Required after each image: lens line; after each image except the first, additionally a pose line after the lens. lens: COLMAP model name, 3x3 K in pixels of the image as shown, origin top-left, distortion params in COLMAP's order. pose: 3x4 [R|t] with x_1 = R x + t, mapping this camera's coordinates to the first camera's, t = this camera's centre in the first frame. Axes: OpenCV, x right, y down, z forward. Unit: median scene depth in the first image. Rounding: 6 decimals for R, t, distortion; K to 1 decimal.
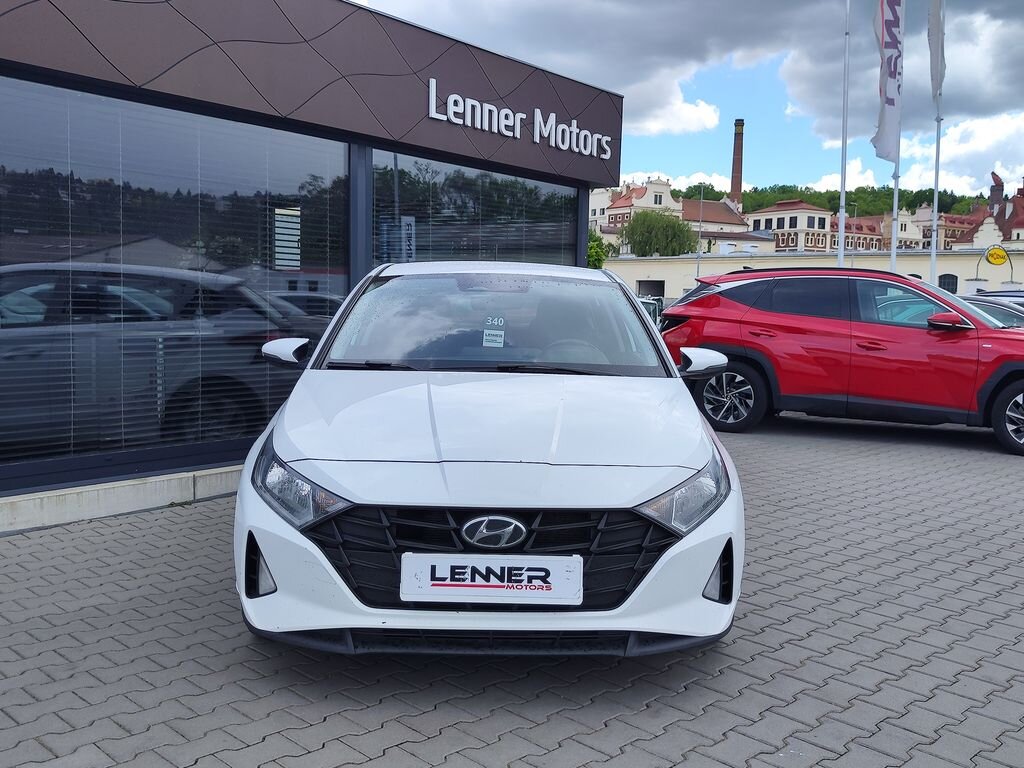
lens RADIAL K [[1019.8, 0, 512.0], [0, 1019.8, 384.0], [0, 0, 1]] dist [0.102575, -0.253559]
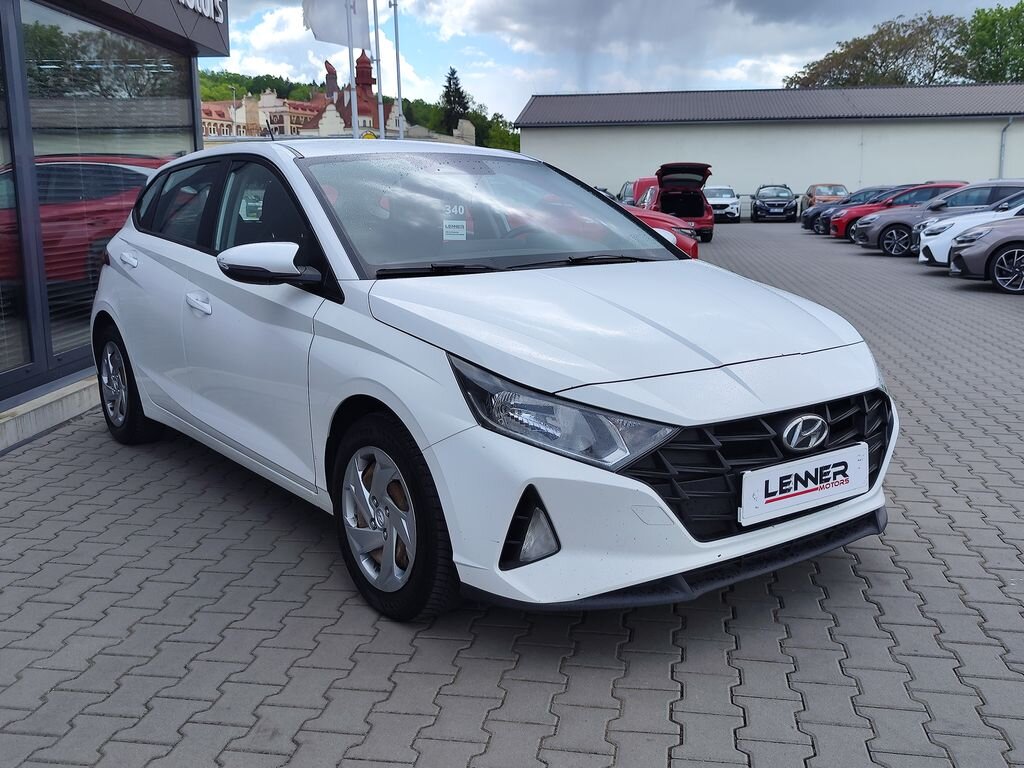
lens RADIAL K [[1019.8, 0, 512.0], [0, 1019.8, 384.0], [0, 0, 1]] dist [0.102575, -0.253559]
pose [[0.806417, -0.137035, 0.575251, -0.751271], [0.074967, 0.988621, 0.130416, -0.038790], [-0.586577, -0.062045, 0.807514, 0.410055]]
